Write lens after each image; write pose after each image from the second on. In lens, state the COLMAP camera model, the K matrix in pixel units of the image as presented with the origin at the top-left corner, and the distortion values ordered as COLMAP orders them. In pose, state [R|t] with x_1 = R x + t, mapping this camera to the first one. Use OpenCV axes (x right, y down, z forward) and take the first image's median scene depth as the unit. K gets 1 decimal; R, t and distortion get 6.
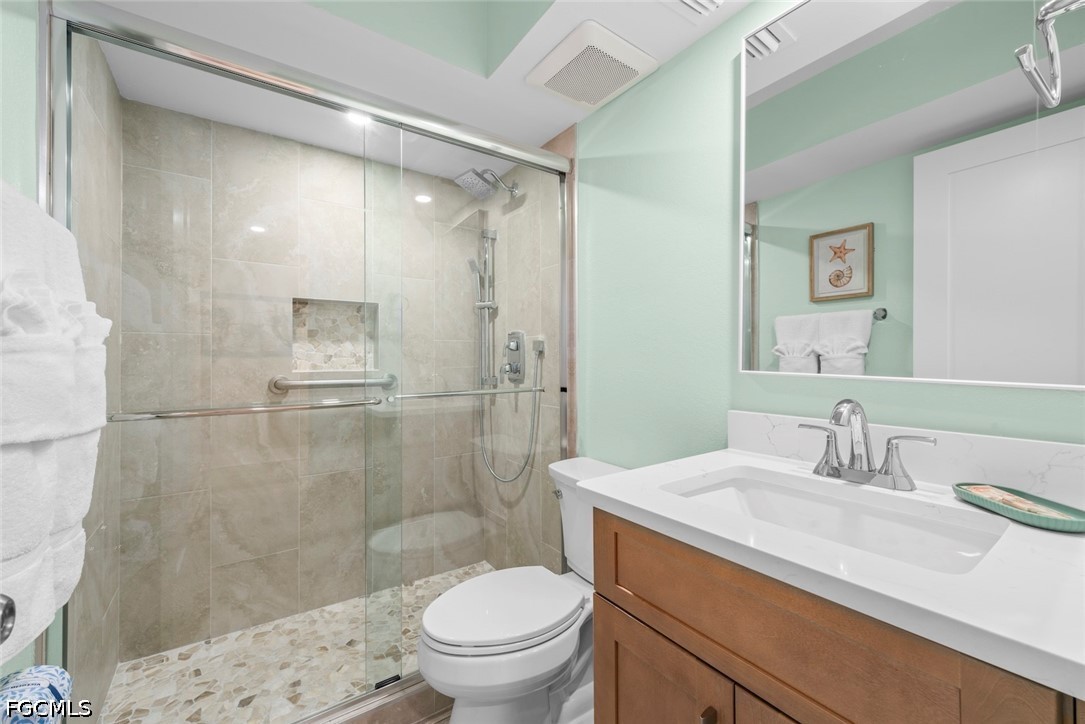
lens RADIAL K [[456.3, 0, 542.5], [0, 456.3, 362.0], [0, 0, 1]] dist [0.022129, 0.000375]
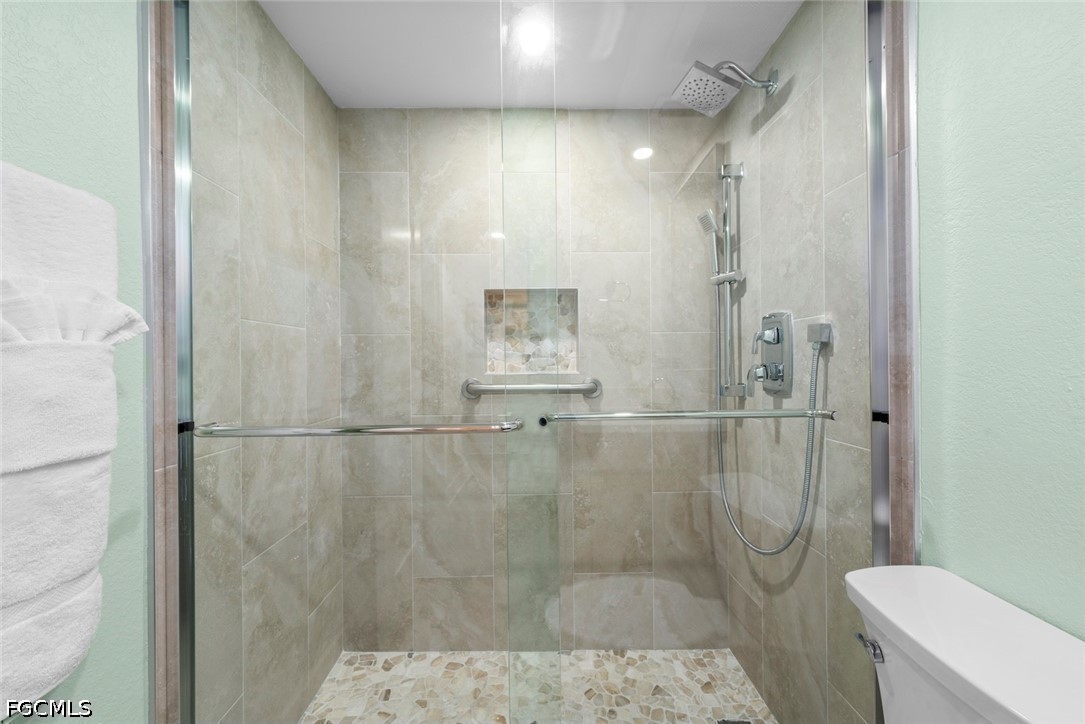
lens RADIAL K [[417.2, 0, 546.9], [0, 417.2, 360.5], [0, 0, 1]] dist [0.001277, -0.000105]
pose [[0.832243, -0.004710, -0.554391, -0.003570], [0.003468, 0.999989, -0.003289, -0.001698], [0.554400, 0.000815, 0.832250, 0.381916]]
